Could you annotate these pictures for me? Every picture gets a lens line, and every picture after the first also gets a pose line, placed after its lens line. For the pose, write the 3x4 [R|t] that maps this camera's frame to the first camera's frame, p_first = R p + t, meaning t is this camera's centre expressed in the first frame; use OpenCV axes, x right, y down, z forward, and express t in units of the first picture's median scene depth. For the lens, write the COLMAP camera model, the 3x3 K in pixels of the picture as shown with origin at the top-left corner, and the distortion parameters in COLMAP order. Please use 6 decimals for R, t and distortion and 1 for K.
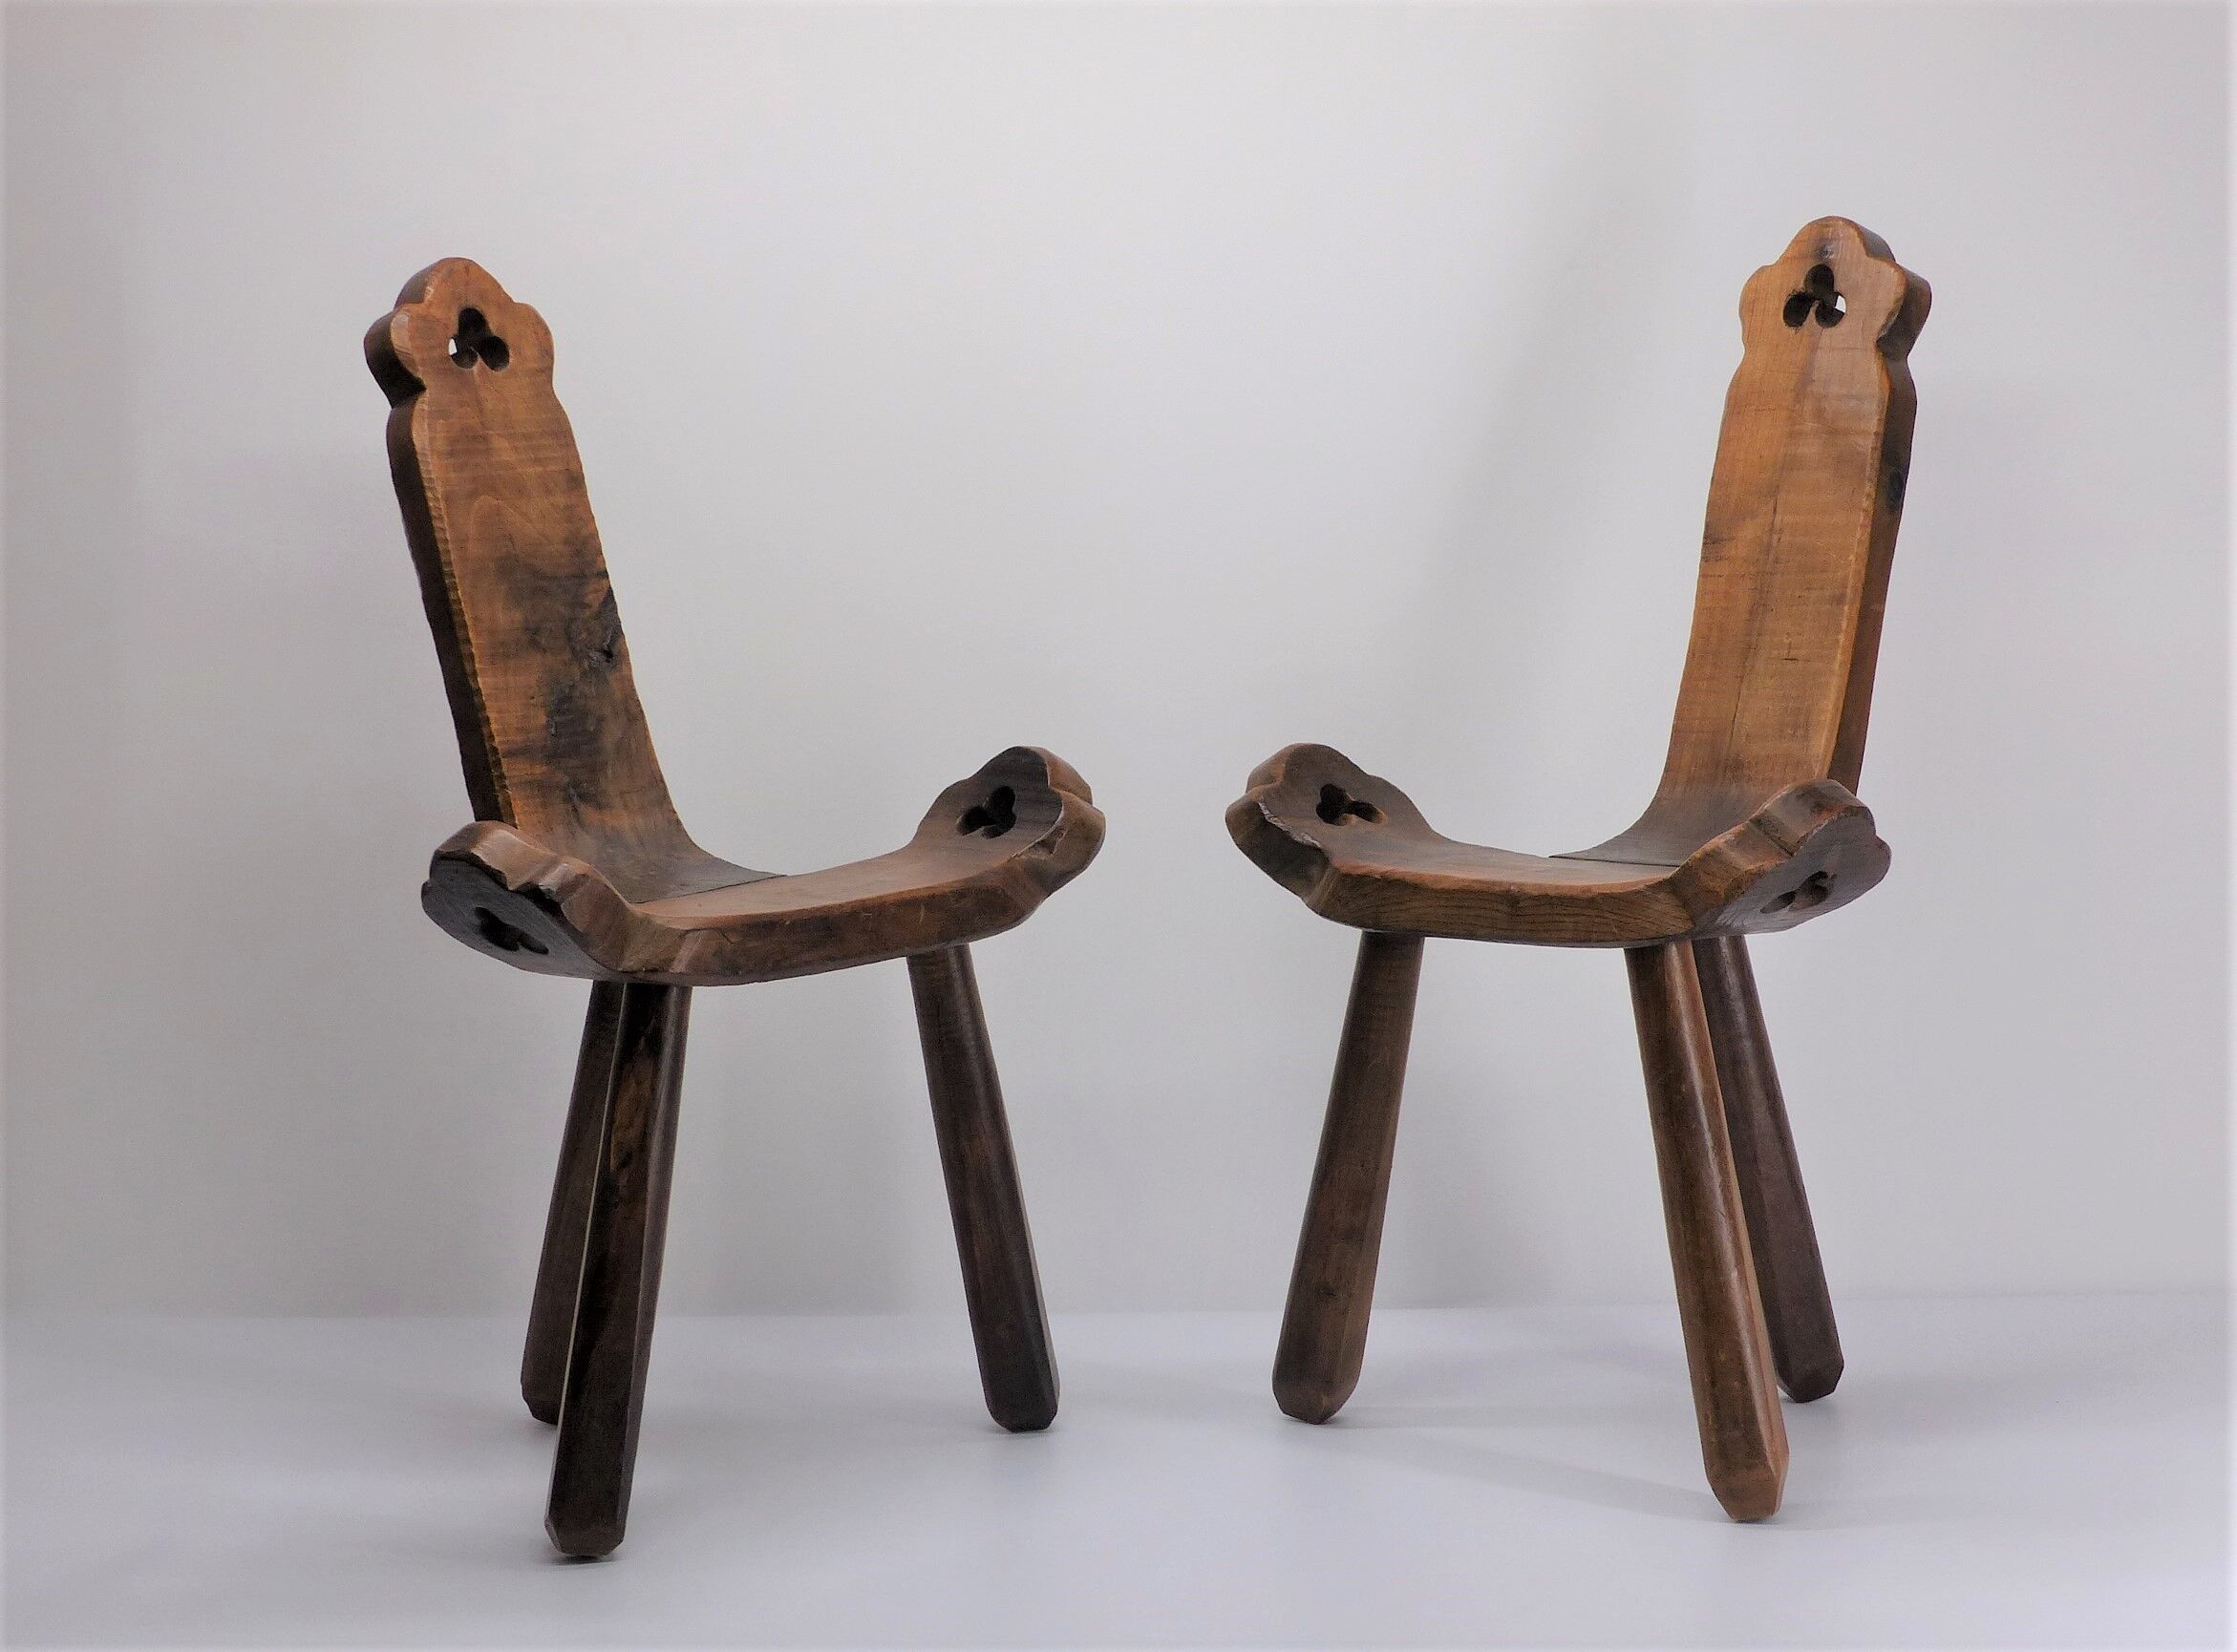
lens RADIAL K [[4363.6, 0, 1118.5], [0, 4363.6, 826.0], [0, 0, 1]] dist [0.007967, 0.035003]
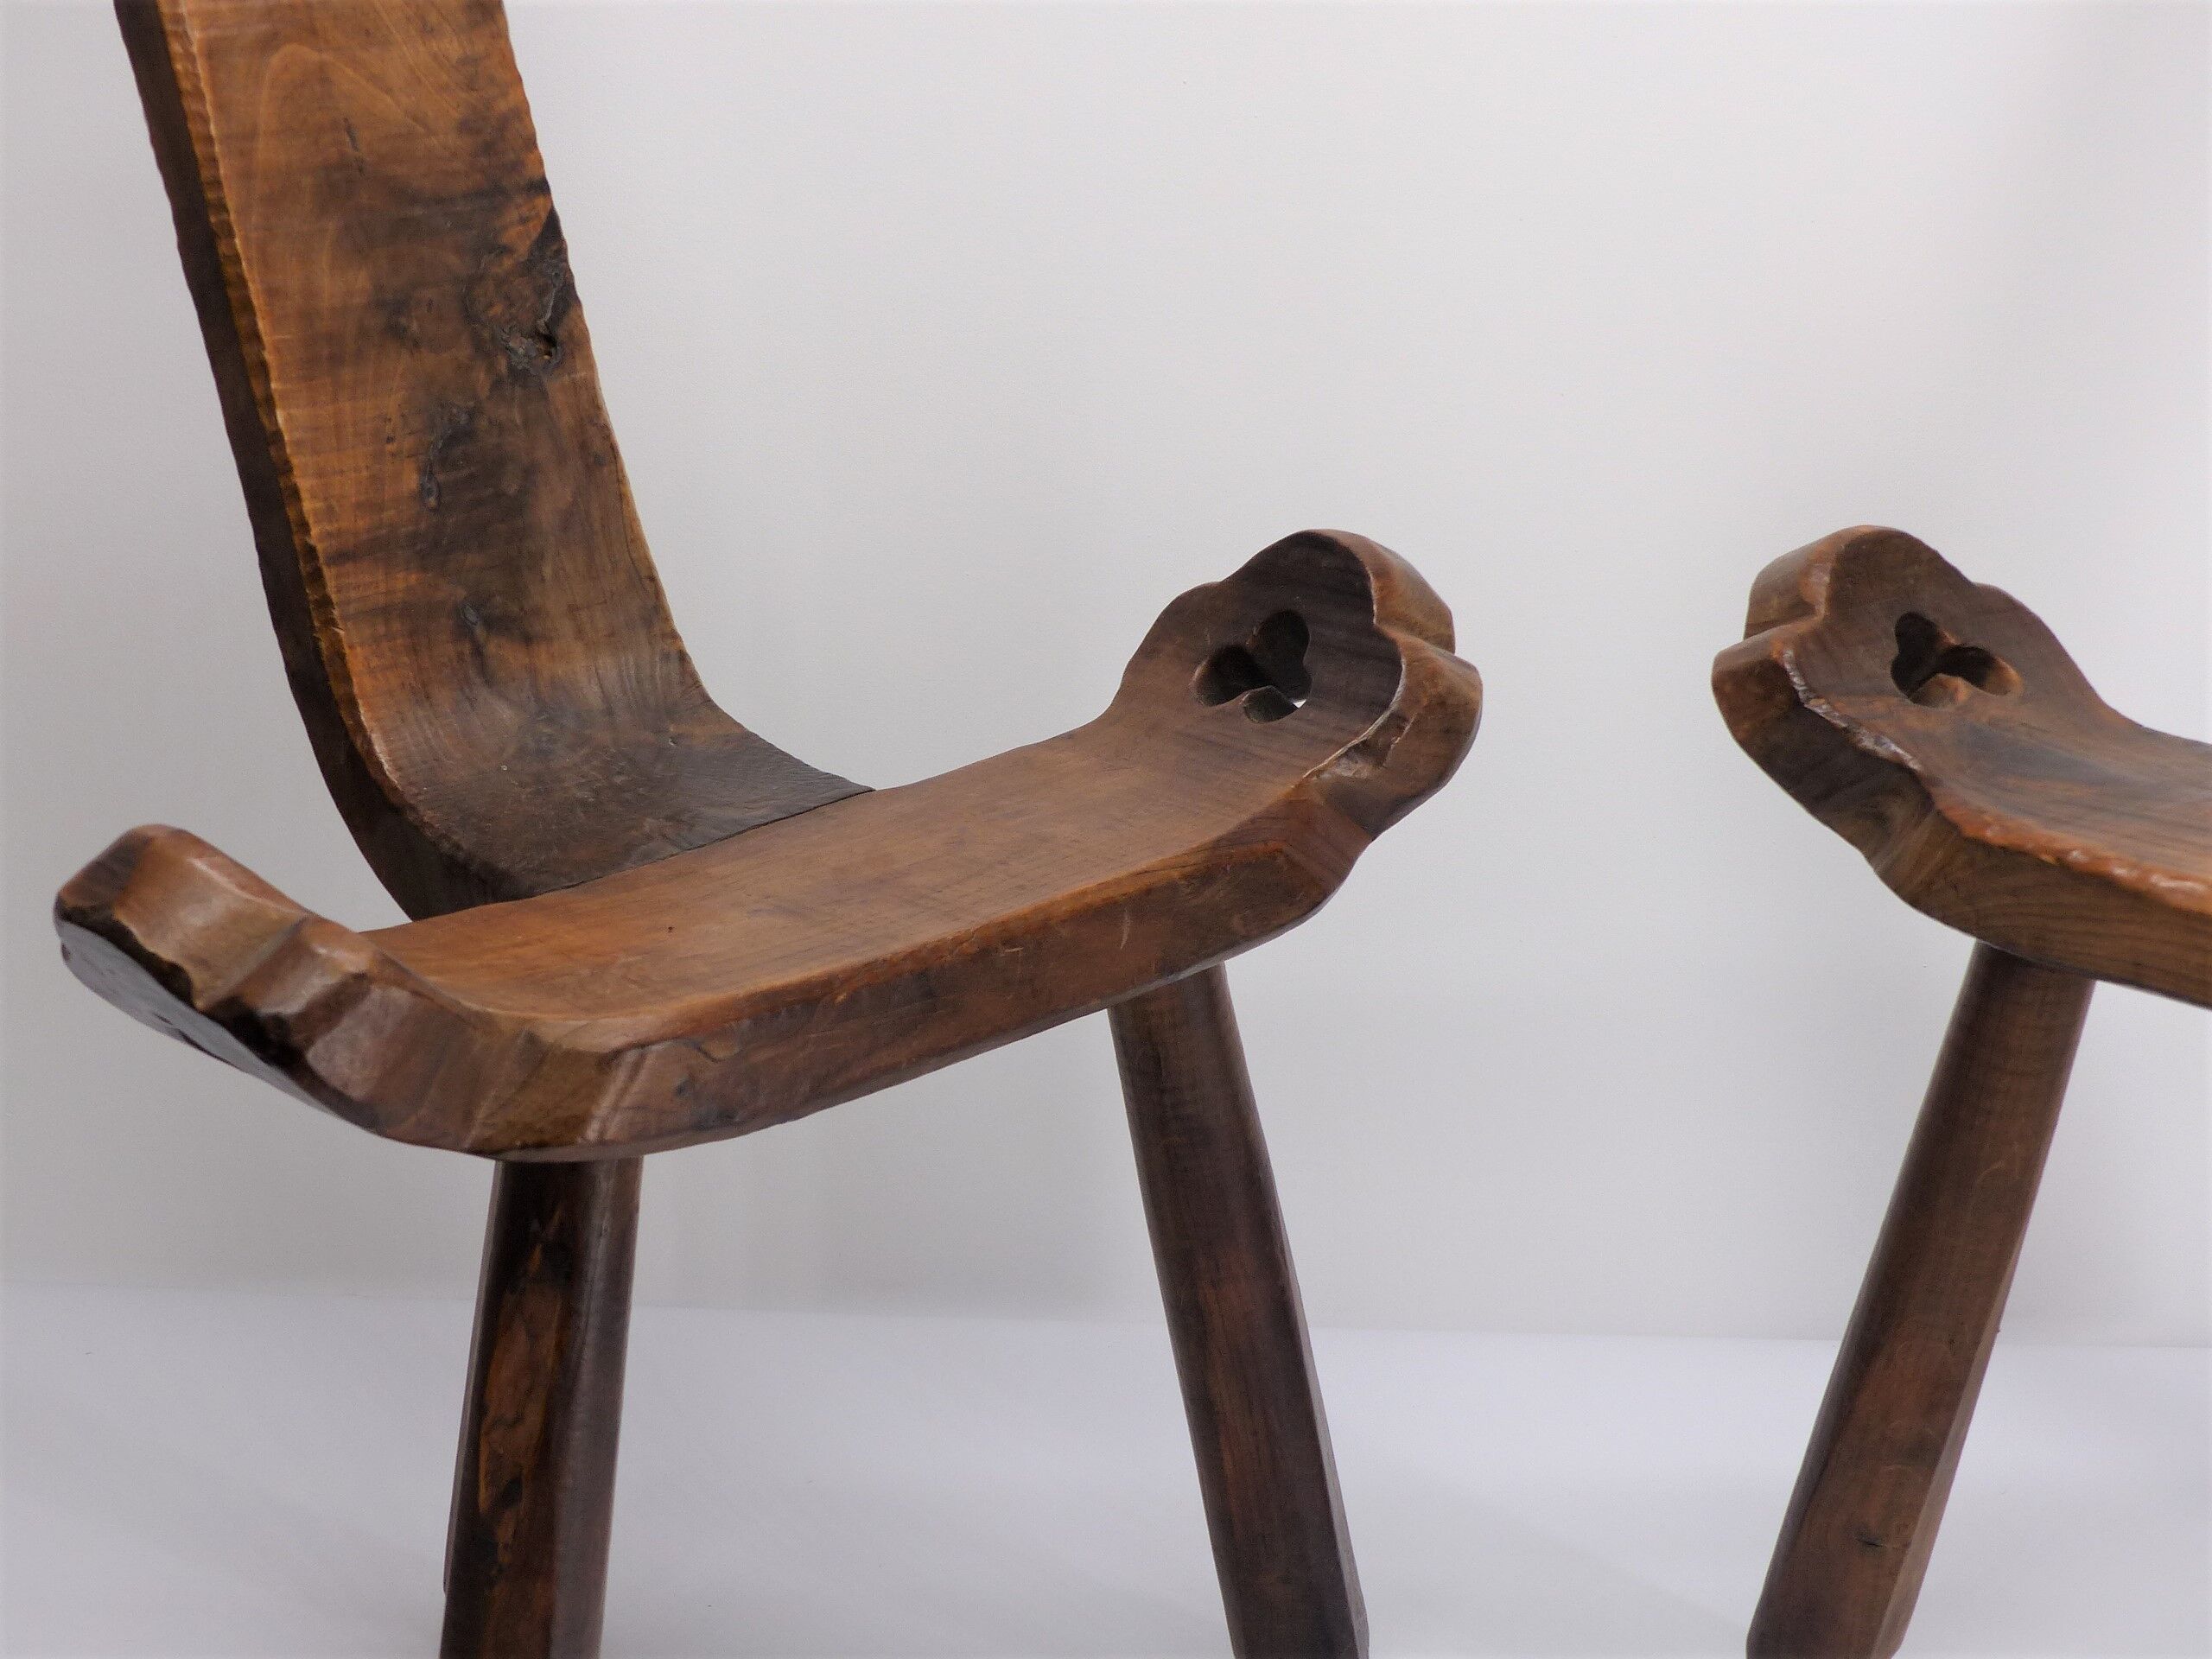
lens RADIAL K [[3405.4, 0, 1106.0], [0, 3405.4, 829.5], [0, 0, 1]] dist [-0.036089, -0.054064]
pose [[0.998150, 0.015019, -0.058918, -0.023590], [-0.003154, 0.980498, 0.196503, -0.064161], [0.060720, -0.195954, 0.978731, 0.596985]]
